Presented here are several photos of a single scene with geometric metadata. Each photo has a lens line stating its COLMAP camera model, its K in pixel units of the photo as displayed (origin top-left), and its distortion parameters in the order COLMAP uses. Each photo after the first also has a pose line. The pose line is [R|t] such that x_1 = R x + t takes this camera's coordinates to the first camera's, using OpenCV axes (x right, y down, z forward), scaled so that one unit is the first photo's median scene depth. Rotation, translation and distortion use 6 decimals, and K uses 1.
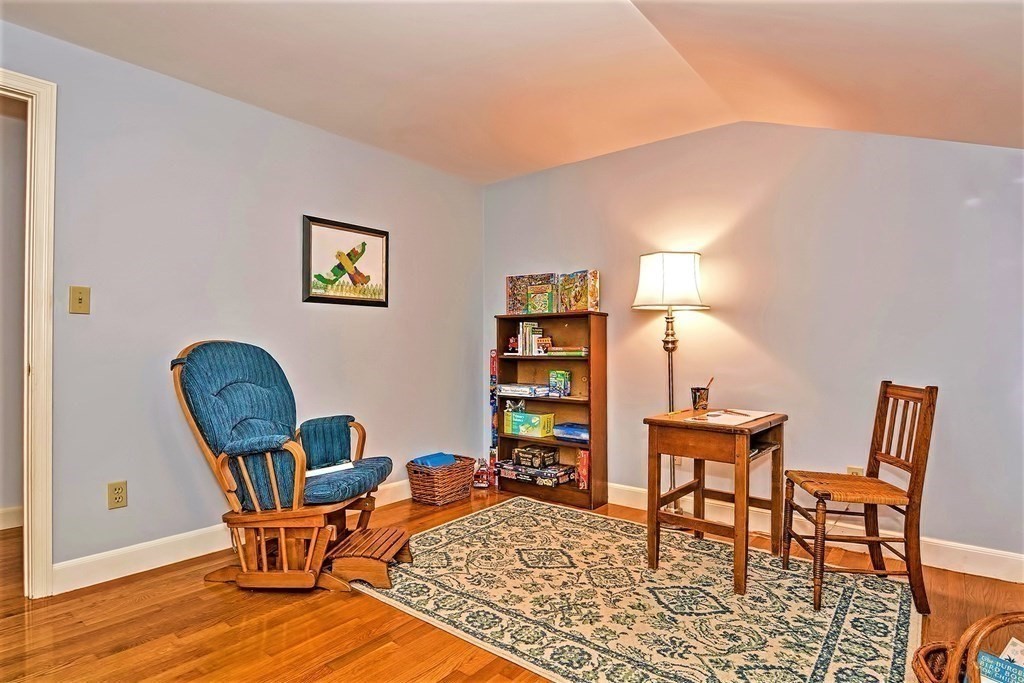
lens RADIAL K [[529.3, 0, 505.6], [0, 529.3, 342.6], [0, 0, 1]] dist [-0.007552, -0.001286]
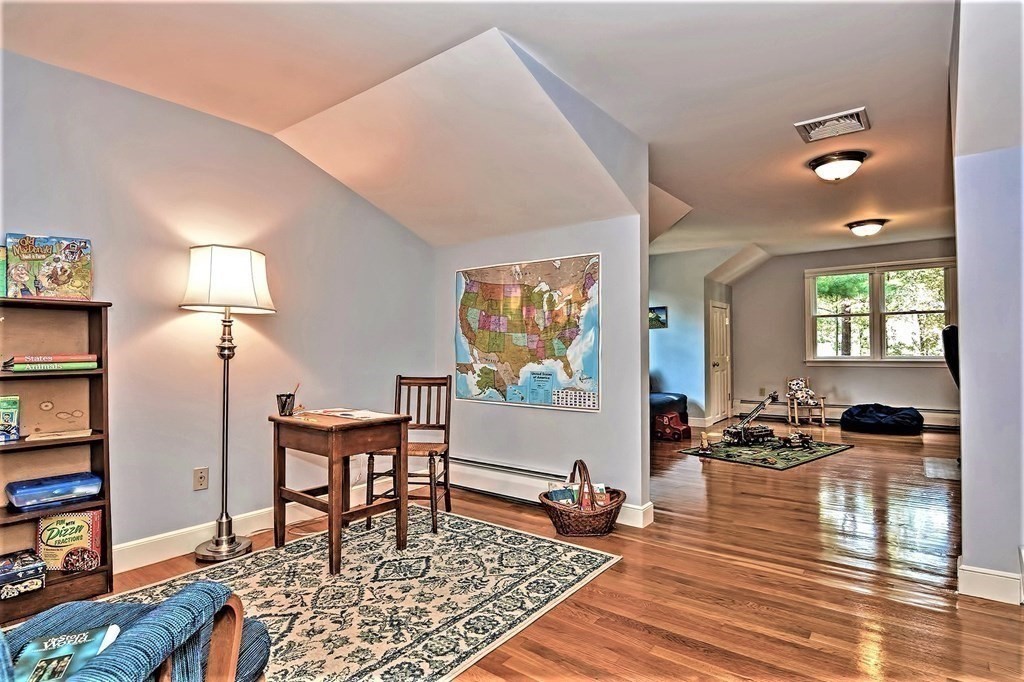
lens RADIAL K [[529.3, 0, 506.6], [0, 529.3, 343.7], [0, 0, 1]] dist [-0.007552, -0.001286]
pose [[-0.008768, 0.009149, 0.999920, -0.768970], [-0.003003, 0.999953, -0.009175, -0.002876], [-0.999957, -0.003083, -0.008740, 0.716606]]
